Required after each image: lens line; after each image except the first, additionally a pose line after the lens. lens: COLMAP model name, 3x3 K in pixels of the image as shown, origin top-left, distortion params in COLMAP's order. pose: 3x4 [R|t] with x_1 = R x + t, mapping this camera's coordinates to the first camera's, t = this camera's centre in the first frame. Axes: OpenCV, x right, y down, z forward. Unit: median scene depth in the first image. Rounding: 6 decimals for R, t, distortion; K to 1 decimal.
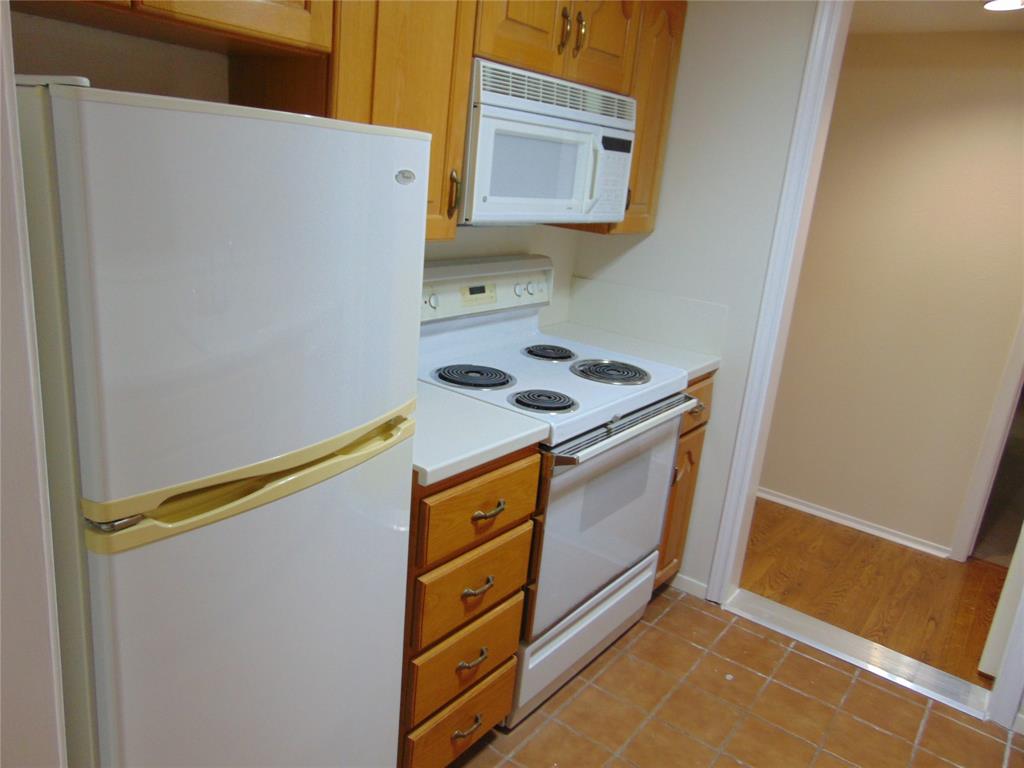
lens RADIAL K [[768.2, 0, 508.6], [0, 768.2, 389.7], [0, 0, 1]] dist [-0.033184, 0.081543]
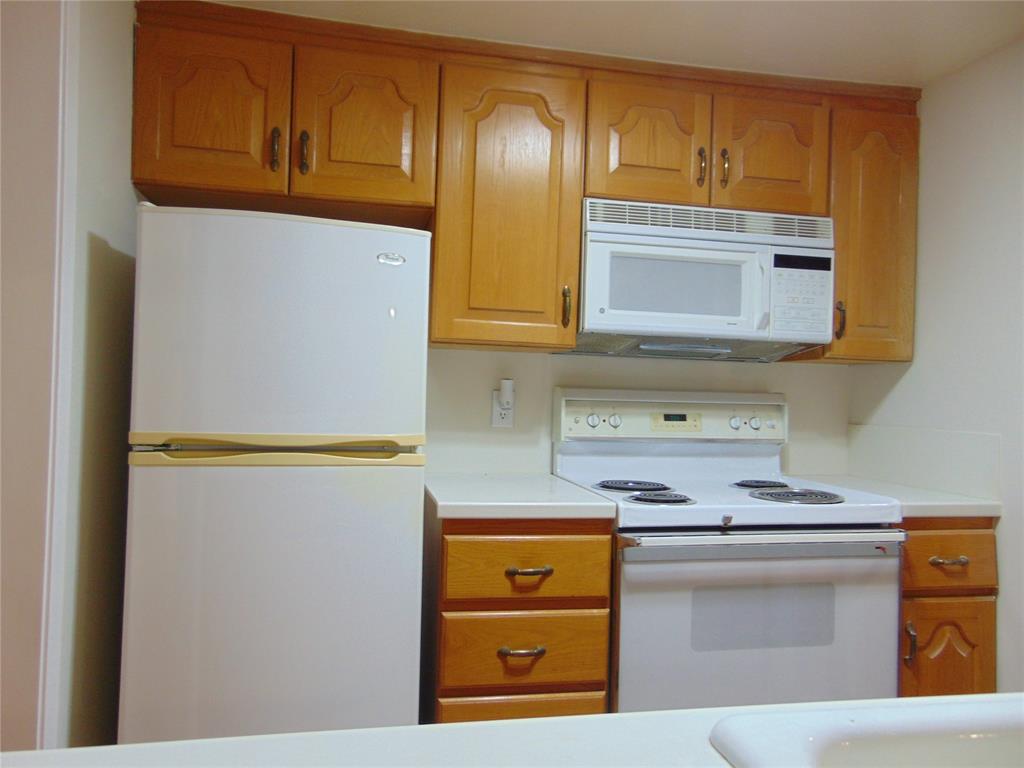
lens RADIAL K [[768.2, 0, 508.6], [0, 768.2, 389.7], [0, 0, 1]] dist [-0.033184, 0.081543]
pose [[0.754082, -0.078489, -0.652074, 0.469487], [-0.143610, 0.949104, -0.280317, 0.157407], [0.640888, 0.305027, 0.704430, 0.119024]]
